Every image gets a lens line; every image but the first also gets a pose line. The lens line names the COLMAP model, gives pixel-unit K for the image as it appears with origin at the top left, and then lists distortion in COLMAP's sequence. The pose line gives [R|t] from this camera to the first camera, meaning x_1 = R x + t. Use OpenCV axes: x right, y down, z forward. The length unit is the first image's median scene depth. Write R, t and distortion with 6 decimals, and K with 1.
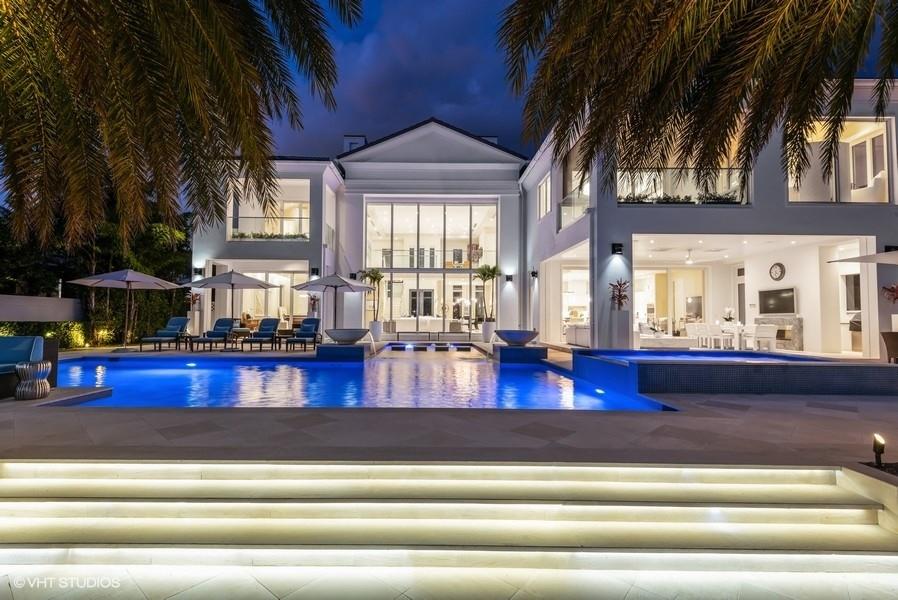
lens RADIAL K [[415.0, 0, 436.8], [0, 415.0, 284.5], [0, 0, 1]] dist [0.009968, -0.000748]
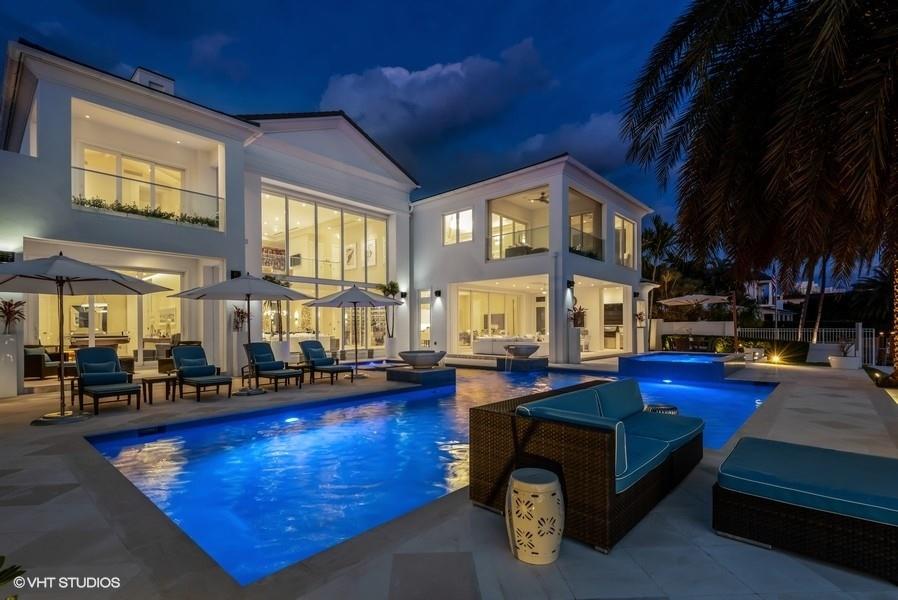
lens RADIAL K [[425.3, 0, 450.1], [0, 425.3, 312.6], [0, 0, 1]] dist [0.012555, -0.000978]
pose [[0.663327, 0.013803, 0.748203, -0.600082], [-0.050141, 0.998403, 0.026035, -0.005369], [-0.746648, -0.054785, 0.662959, 0.220073]]
